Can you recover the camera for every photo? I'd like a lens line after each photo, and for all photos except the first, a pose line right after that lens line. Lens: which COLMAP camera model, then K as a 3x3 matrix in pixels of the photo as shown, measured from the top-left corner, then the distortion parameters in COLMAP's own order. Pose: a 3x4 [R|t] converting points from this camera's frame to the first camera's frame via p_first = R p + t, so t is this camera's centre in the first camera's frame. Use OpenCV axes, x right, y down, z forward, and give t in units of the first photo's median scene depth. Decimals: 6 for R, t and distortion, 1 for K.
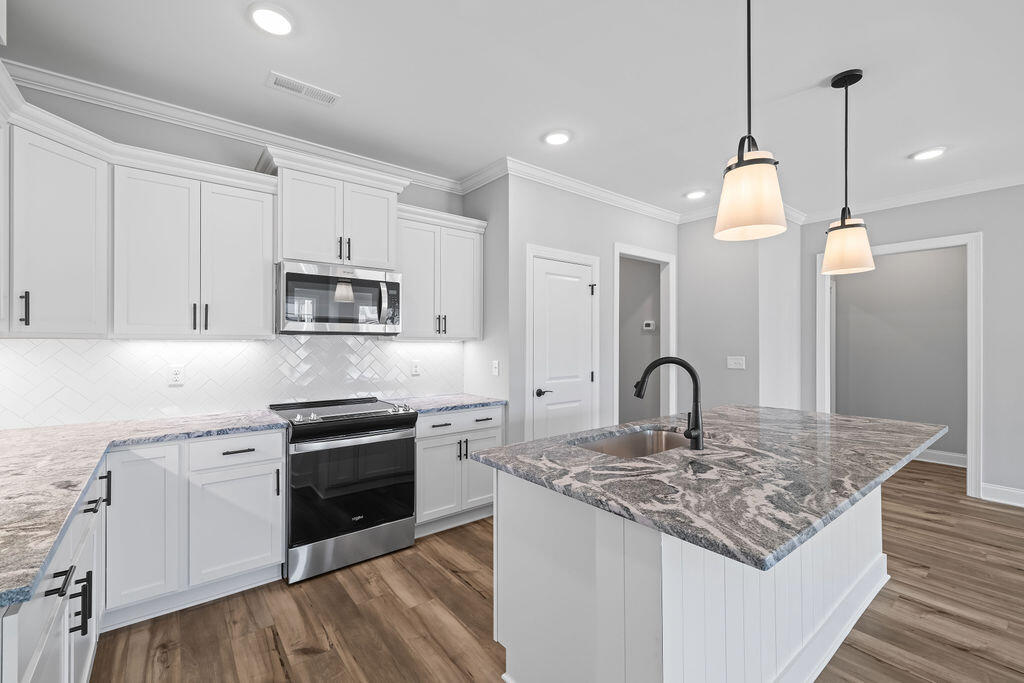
lens RADIAL K [[433.5, 0, 505.9], [0, 433.5, 341.6], [0, 0, 1]] dist [-0.000882, 0.001868]
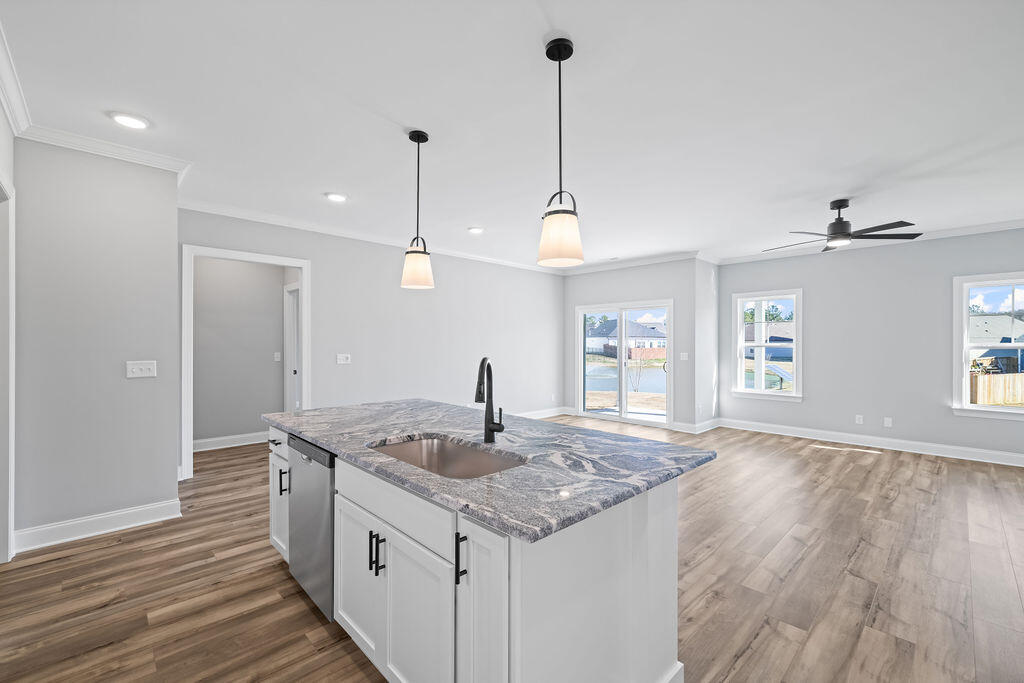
lens RADIAL K [[433.5, 0, 509.6], [0, 433.5, 341.7], [0, 0, 1]] dist [-0.000882, 0.001868]
pose [[-0.098210, 0.002526, 0.995163, -0.494161], [-0.004910, 0.999983, -0.003023, 0.001114], [-0.995154, -0.005183, -0.098196, 0.816145]]
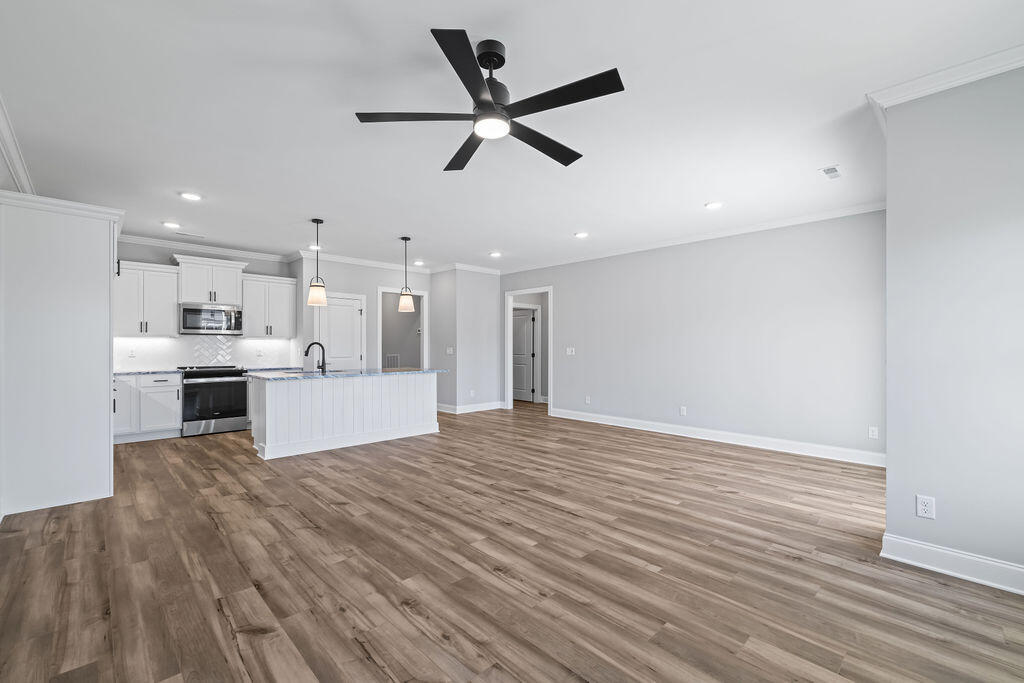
lens RADIAL K [[433.5, 0, 505.9], [0, 433.5, 349.1], [0, 0, 1]] dist [-0.000882, 0.001868]
pose [[0.995312, -0.001011, 0.096714, 1.083815], [0.000202, 0.999965, 0.008368, 0.045467], [-0.096720, -0.008309, 0.995277, -1.622764]]
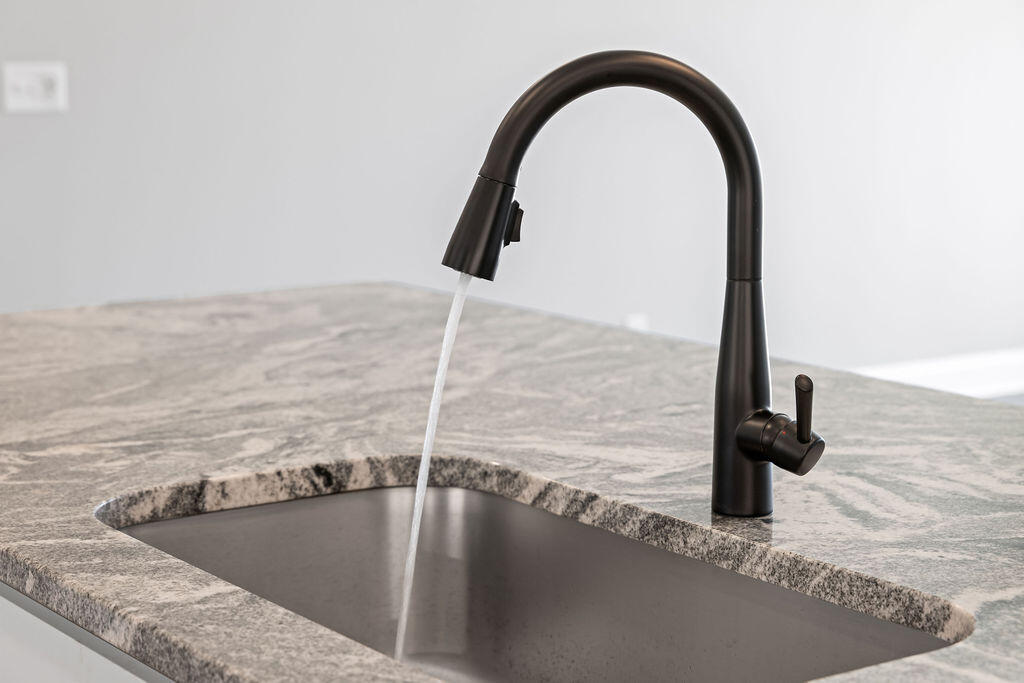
lens RADIAL K [[2088.2, 0, 511.4], [0, 2088.2, 340.9], [0, 0, 1]] dist [0.039059, 0.000000]
pose [[0.058542, -0.150297, 0.986906, -0.389457], [-0.000807, 0.988594, 0.150602, 0.018513], [-0.998285, -0.009613, 0.057753, 0.810525]]
